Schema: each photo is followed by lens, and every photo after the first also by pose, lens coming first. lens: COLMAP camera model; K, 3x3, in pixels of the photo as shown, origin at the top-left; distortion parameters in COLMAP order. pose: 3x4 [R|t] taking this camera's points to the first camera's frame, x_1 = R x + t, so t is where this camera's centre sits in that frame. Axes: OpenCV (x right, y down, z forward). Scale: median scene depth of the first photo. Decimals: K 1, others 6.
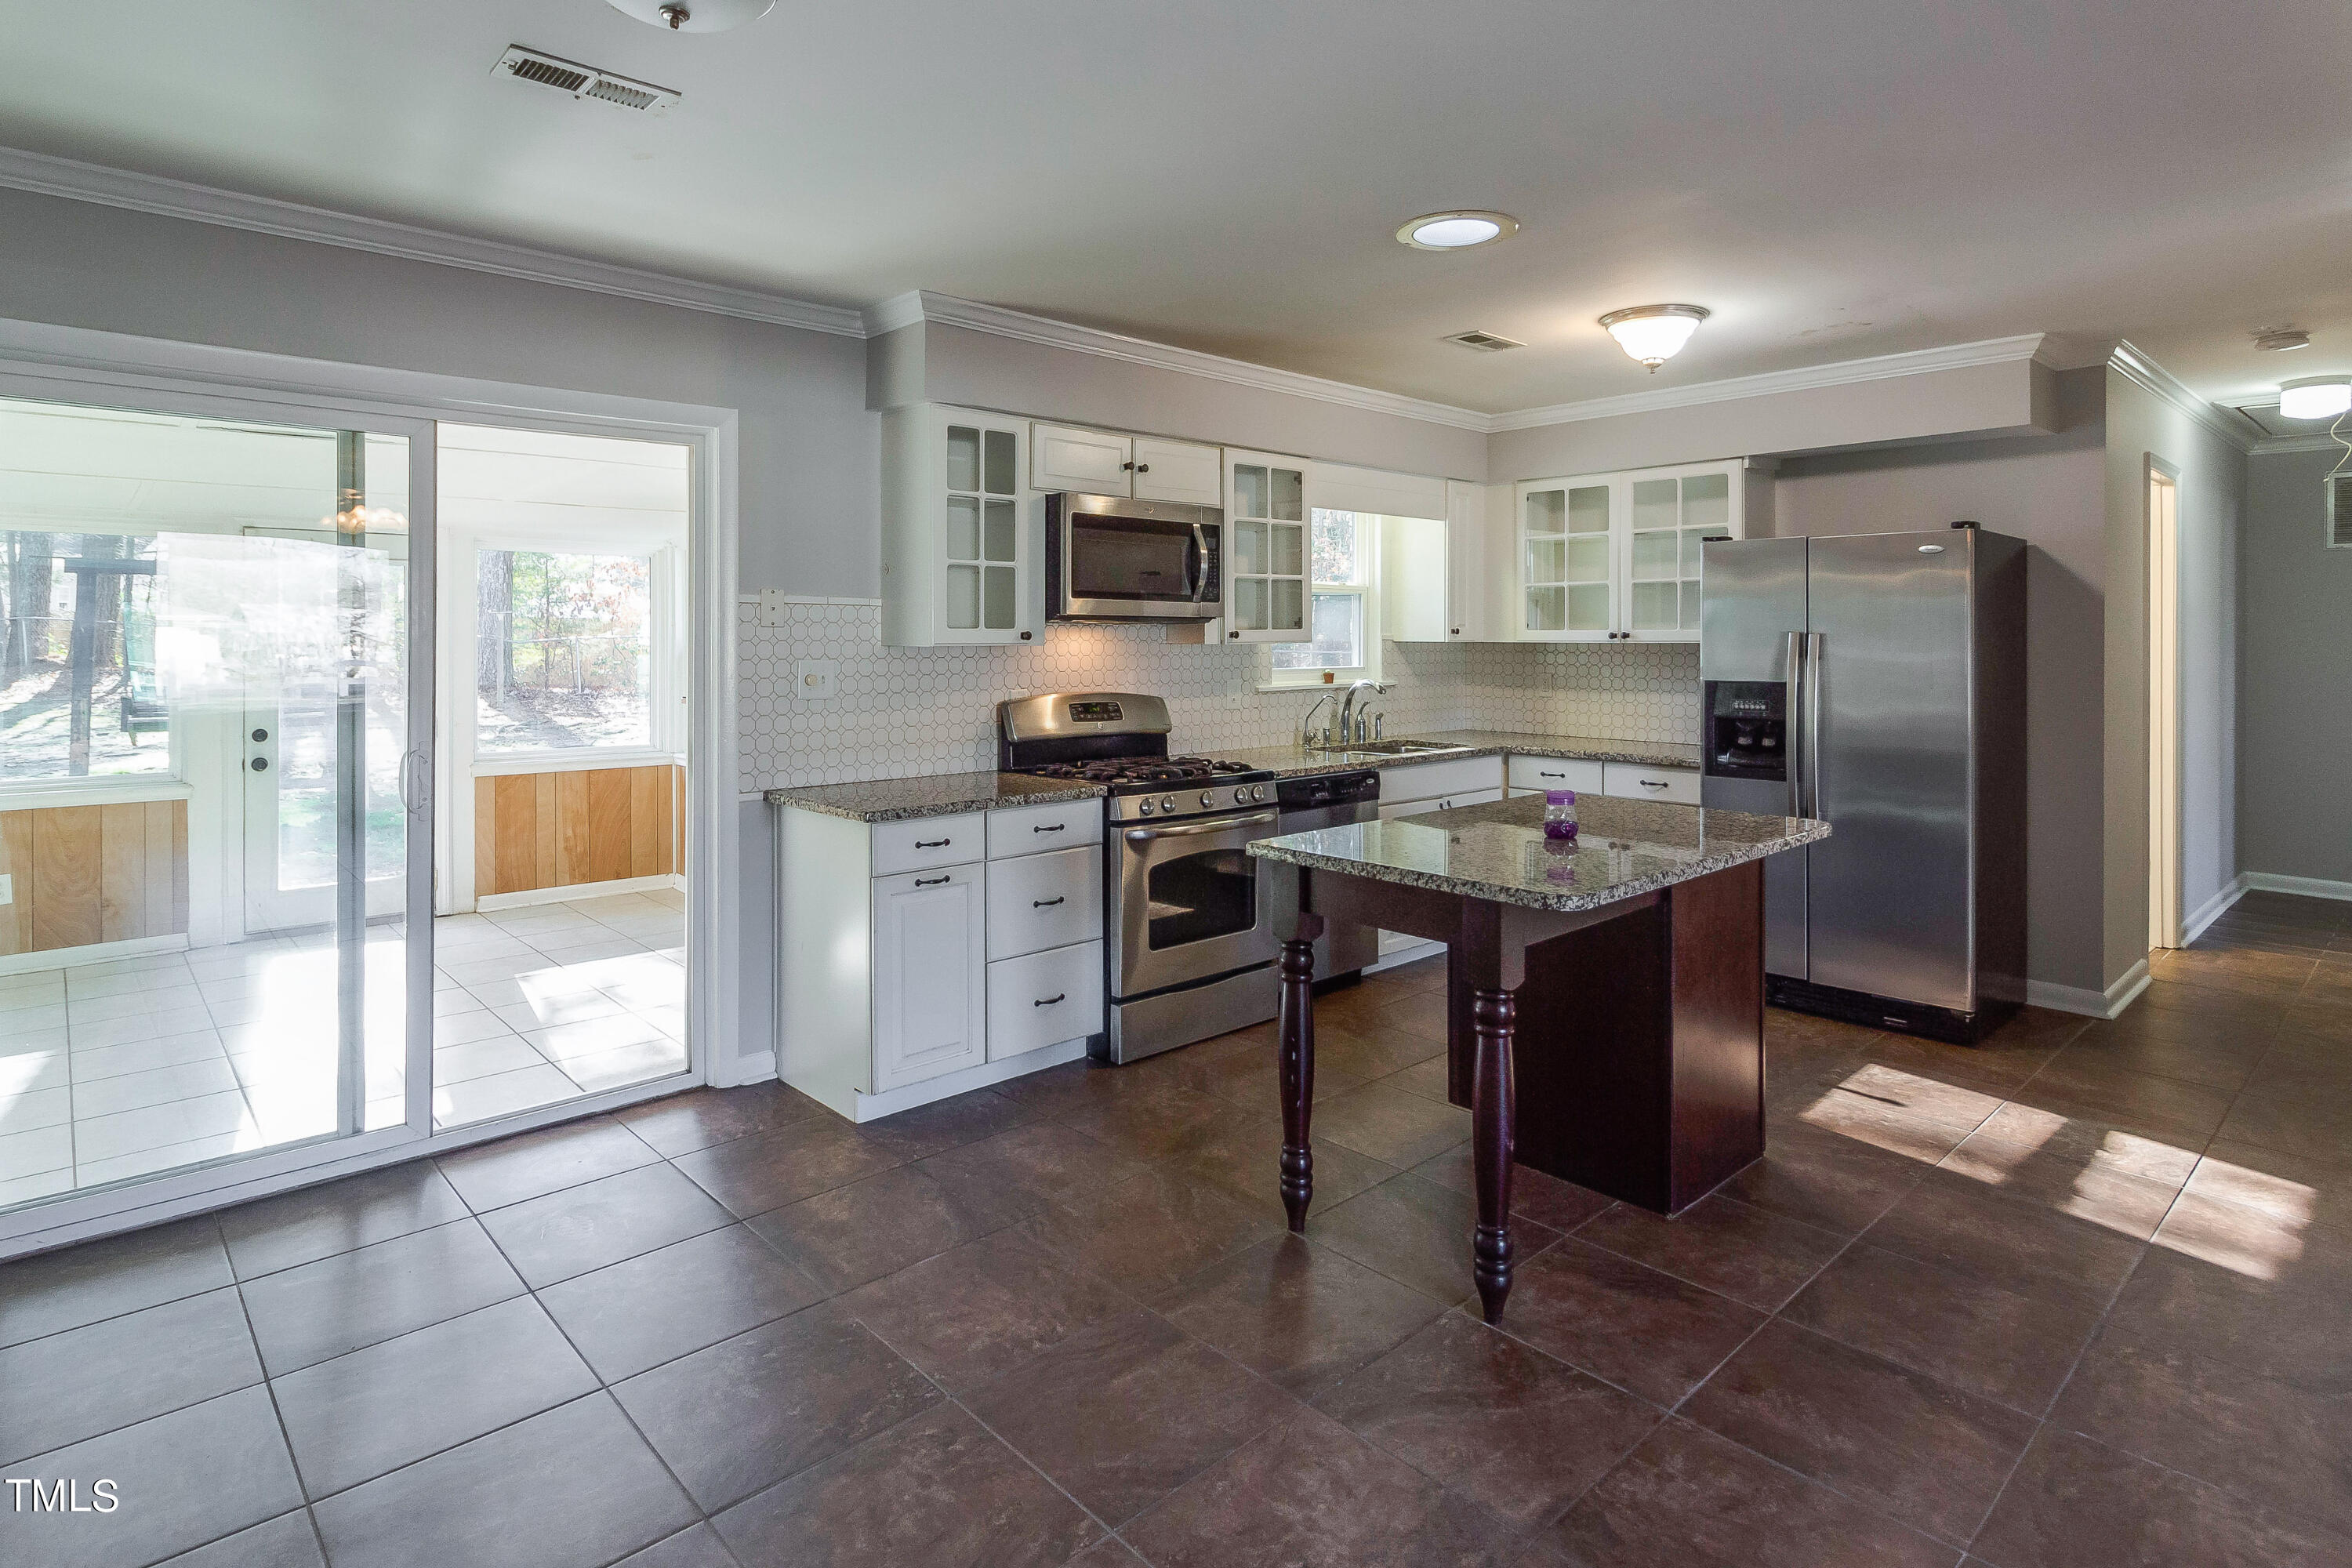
lens RADIAL K [[1240.6, 0, 1140.0], [0, 1240.6, 640.2], [0, 0, 1]] dist [-0.000813, 0.001019]
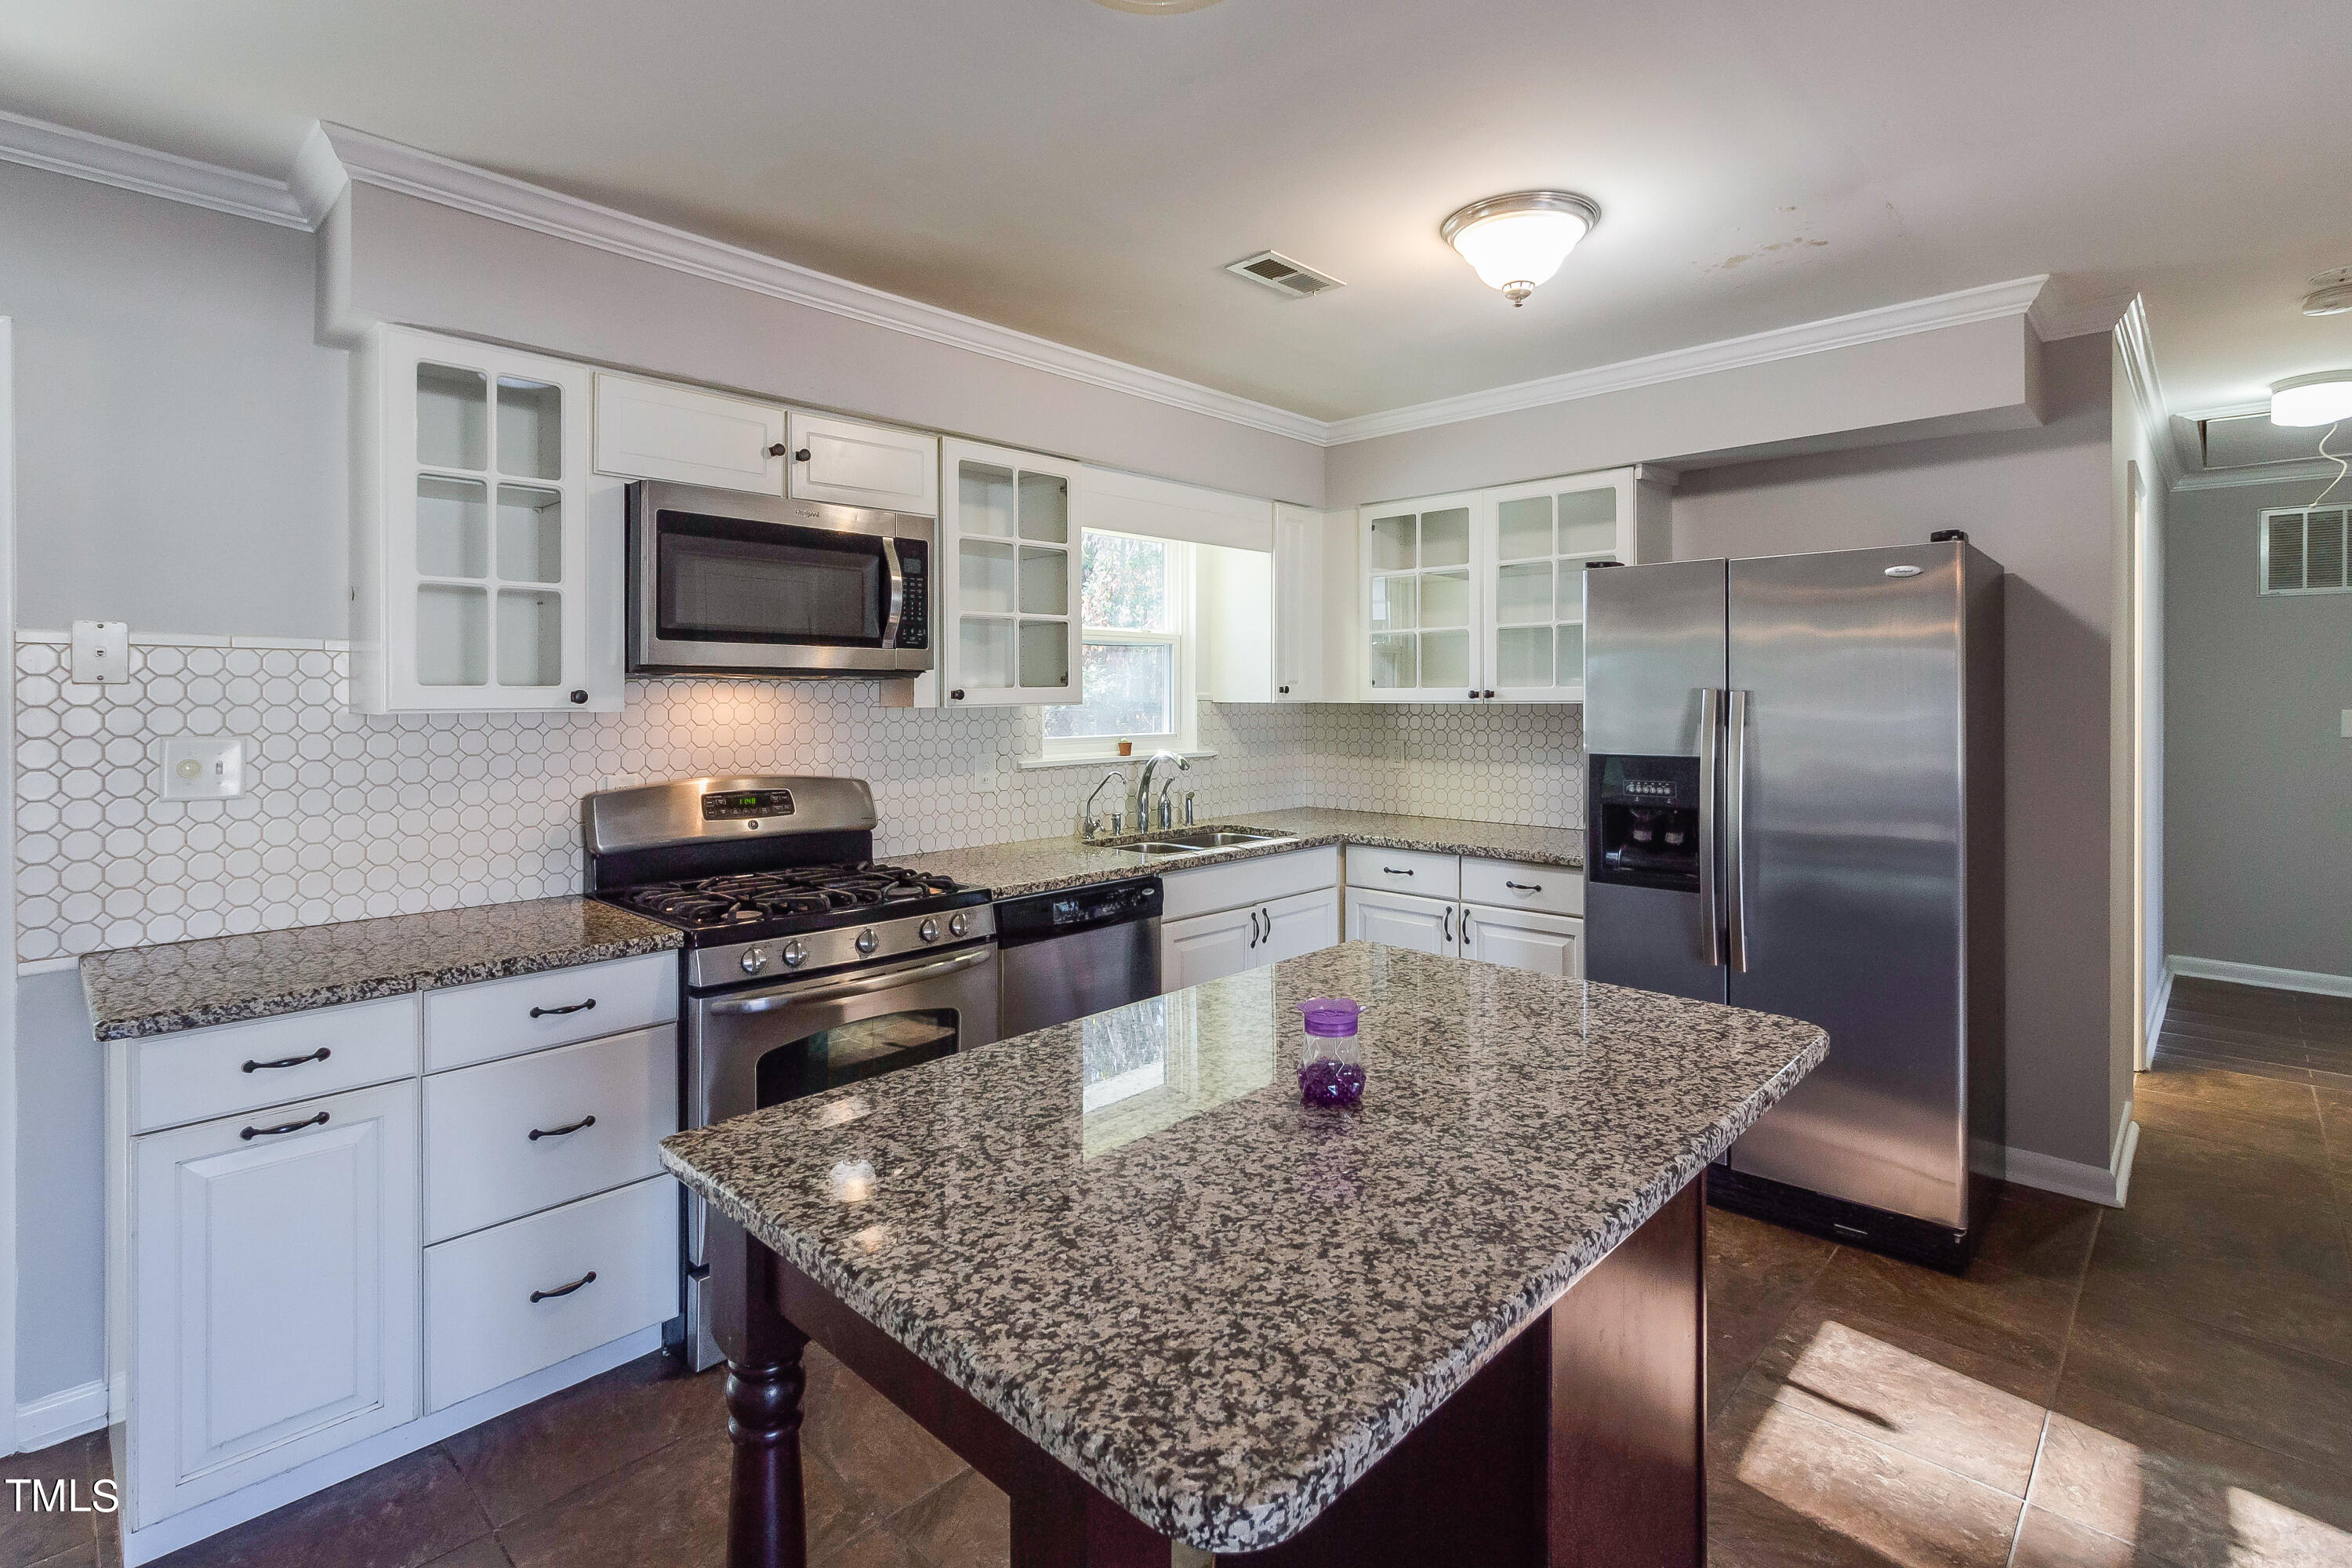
lens RADIAL K [[1100.2, 0, 1152.9], [0, 1100.2, 705.3], [0, 0, 1]] dist [0.001295, -0.002322]
pose [[0.998055, -0.003425, 0.062249, 0.157420], [0.003133, 0.999984, 0.004783, -0.000789], [-0.062264, -0.004578, 0.998049, 0.368356]]
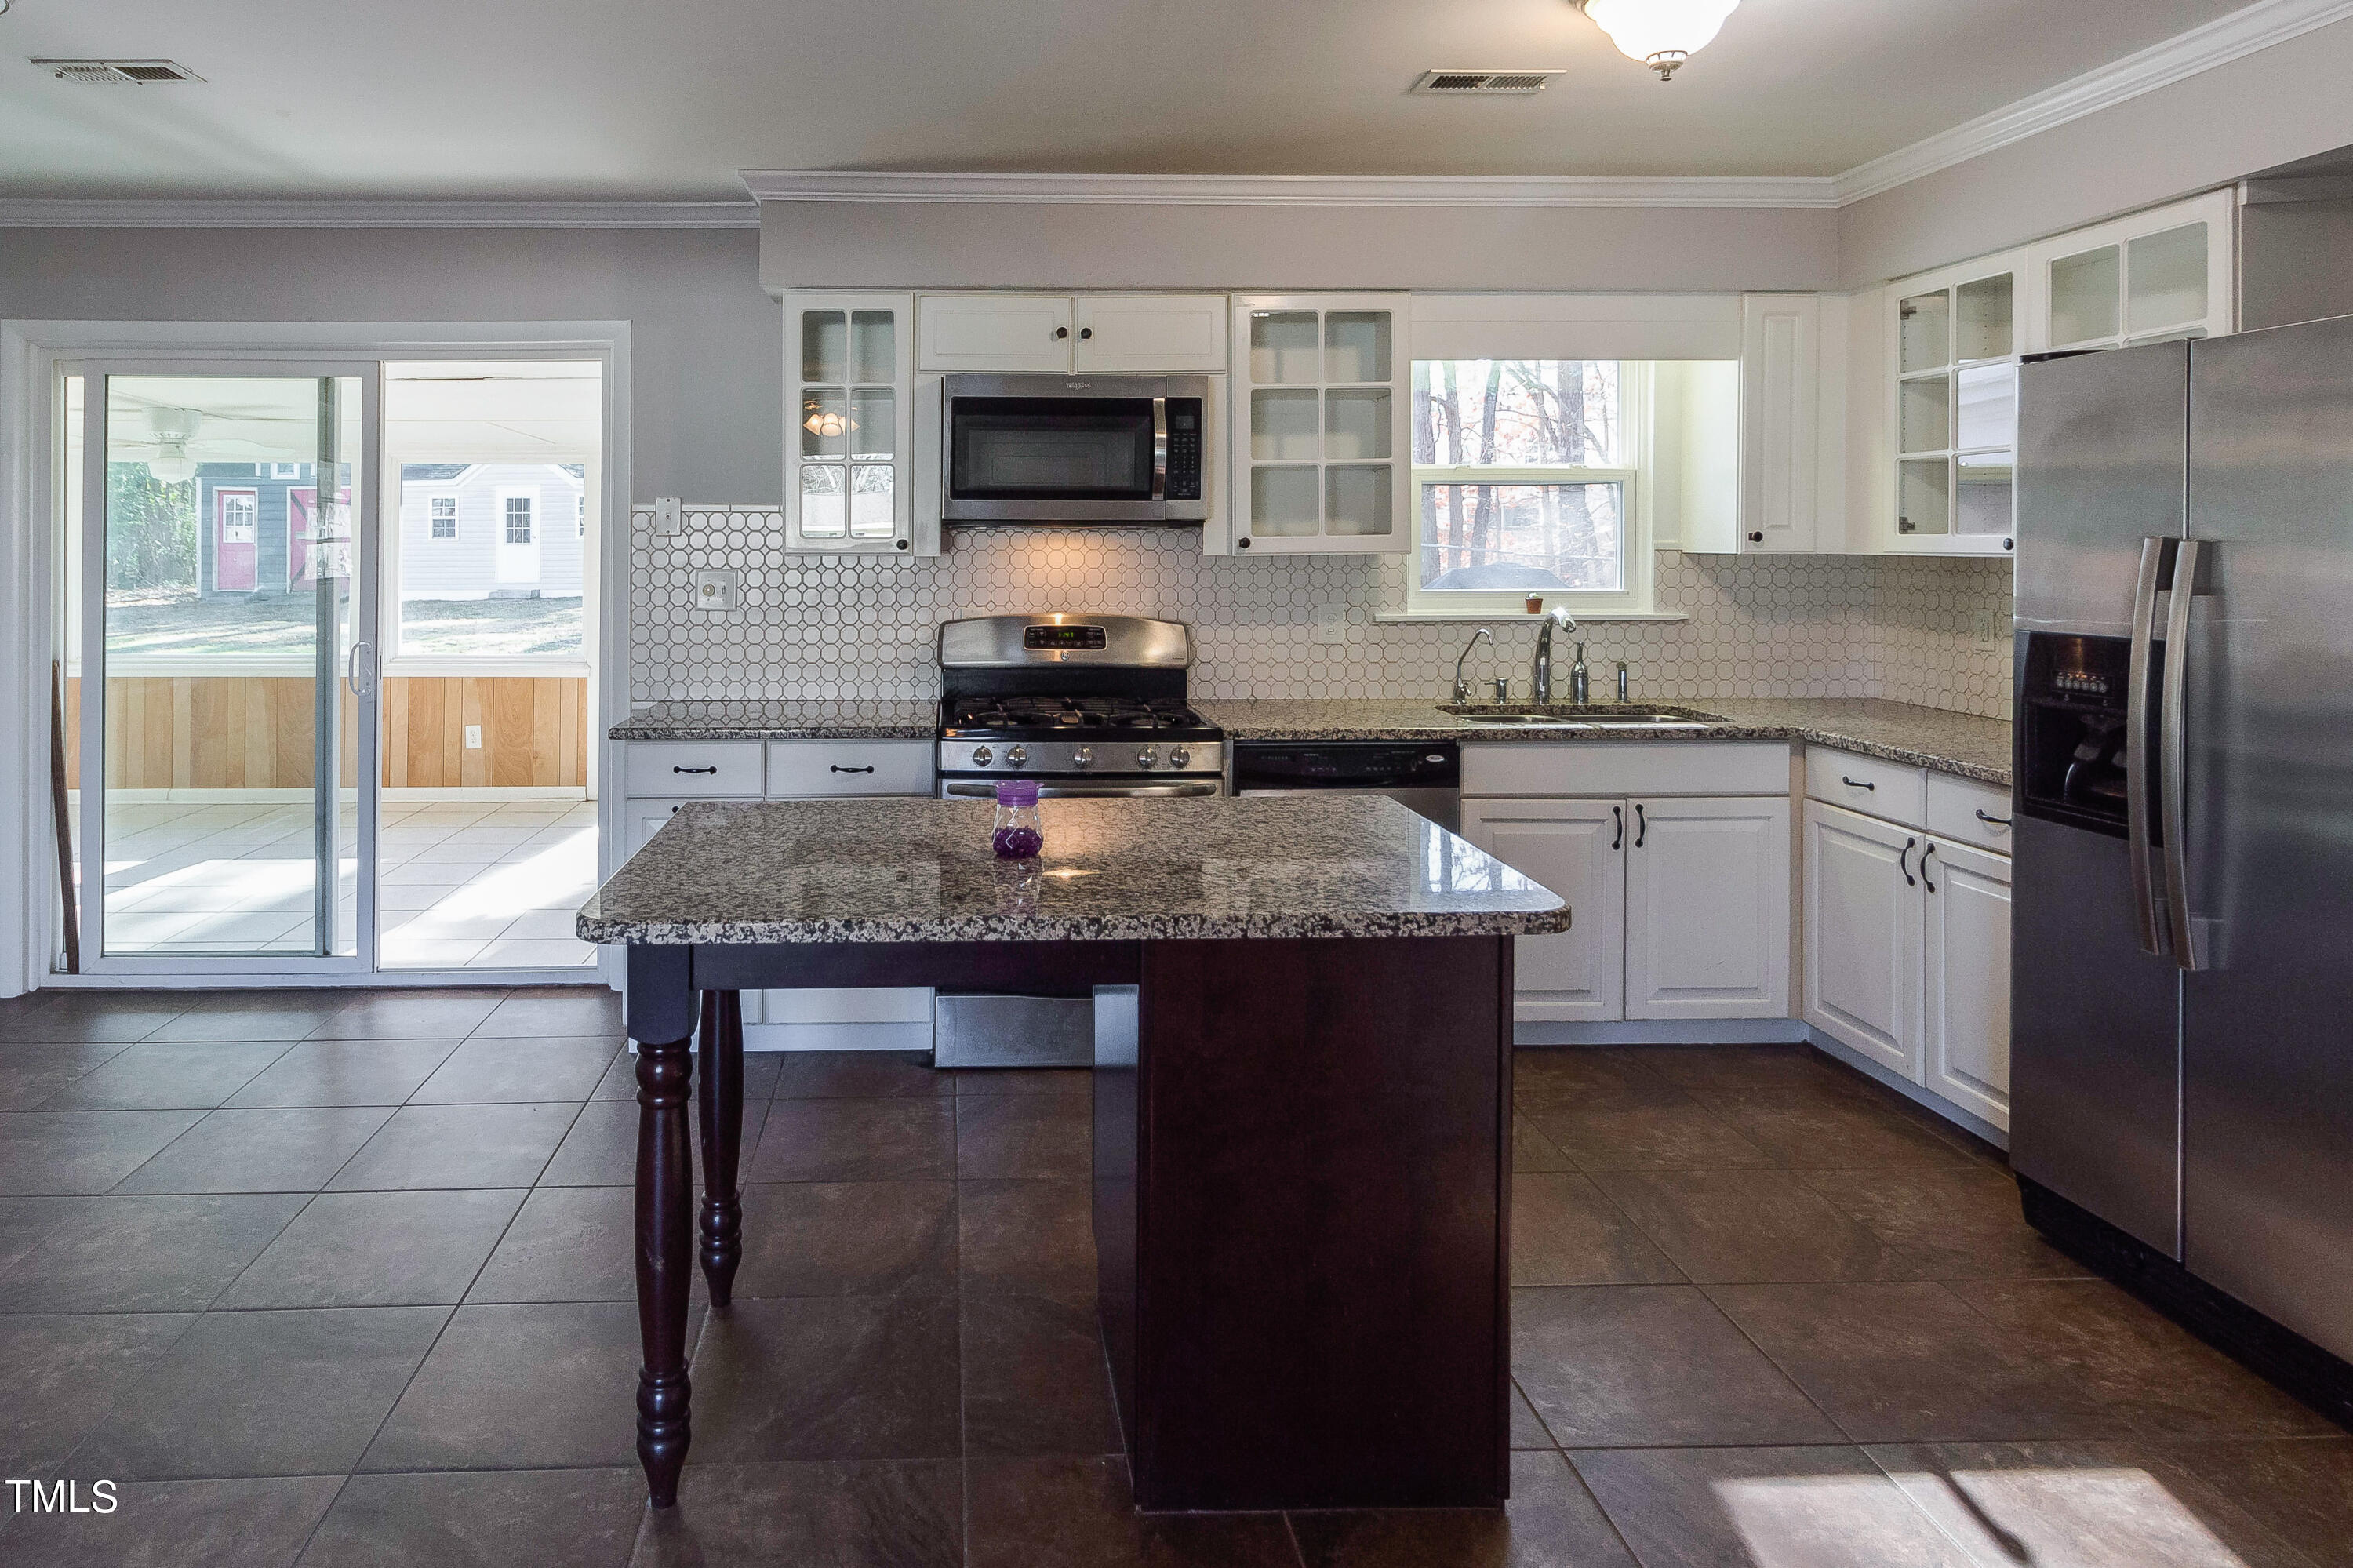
lens RADIAL K [[1415.1, 0, 1006.3], [0, 1415.1, 547.9], [0, 0, 1]] dist [0.000463, -0.001331]
pose [[0.753602, 0.001792, -0.657329, 0.553602], [-0.001083, 0.999998, 0.001484, -0.002555], [0.657330, -0.000406, 0.753602, 0.280813]]
